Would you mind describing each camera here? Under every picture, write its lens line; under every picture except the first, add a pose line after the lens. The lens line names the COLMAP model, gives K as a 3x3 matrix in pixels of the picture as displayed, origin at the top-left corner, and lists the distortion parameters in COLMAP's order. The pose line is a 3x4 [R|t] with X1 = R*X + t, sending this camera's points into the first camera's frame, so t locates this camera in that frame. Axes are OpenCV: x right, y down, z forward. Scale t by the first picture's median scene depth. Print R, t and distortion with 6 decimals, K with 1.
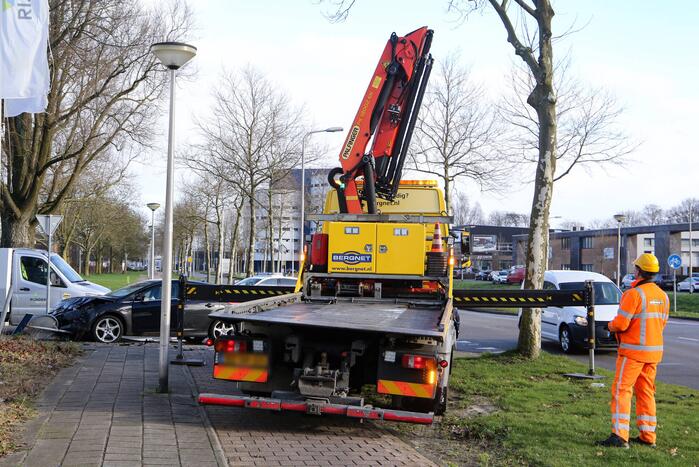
lens RADIAL K [[1305.1, 0, 349.5], [0, 1305.1, 233.5], [0, 0, 1]] dist [0.377649, 0.204744]
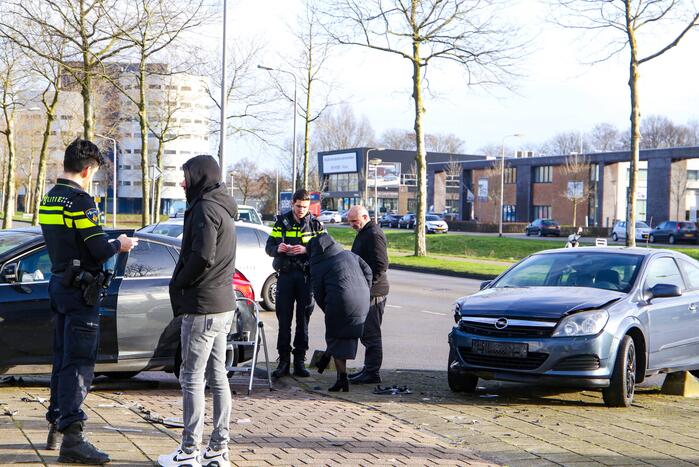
lens RADIAL K [[1539.6, 0, 349.5], [0, 1539.6, 233.5], [0, 0, 1]] dist [0.297237, 0.440308]
pose [[0.986201, 0.006304, 0.165434, -0.072933], [-0.013105, 0.999111, 0.040056, 0.009179], [-0.165035, -0.041672, 0.985407, 0.285820]]
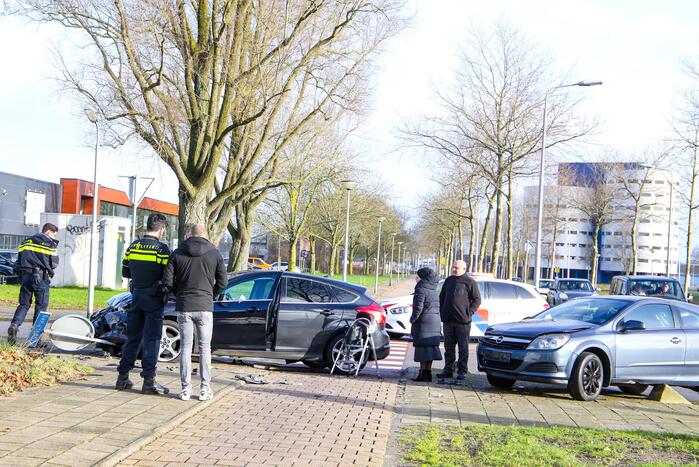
lens RADIAL K [[1305.1, 0, 349.5], [0, 1305.1, 233.5], [0, 0, 1]] dist [0.377649, 0.204744]
pose [[0.968500, 0.027218, -0.247522, 0.036144], [-0.029449, 0.999552, -0.005317, 0.010119], [0.247267, 0.012439, 0.968868, 0.204231]]
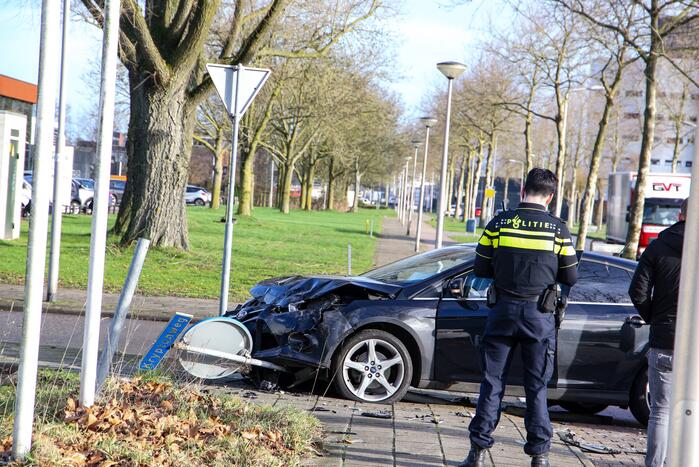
lens RADIAL K [[2284.9, 0, 349.5], [0, 2284.9, 233.5], [0, 0, 1]] dist [0.091232, 39.309506]
pose [[0.985785, 0.056002, -0.158405, -0.046365], [-0.050181, 0.997918, 0.040519, 0.004080], [0.160344, -0.031994, 0.986543, 0.187002]]
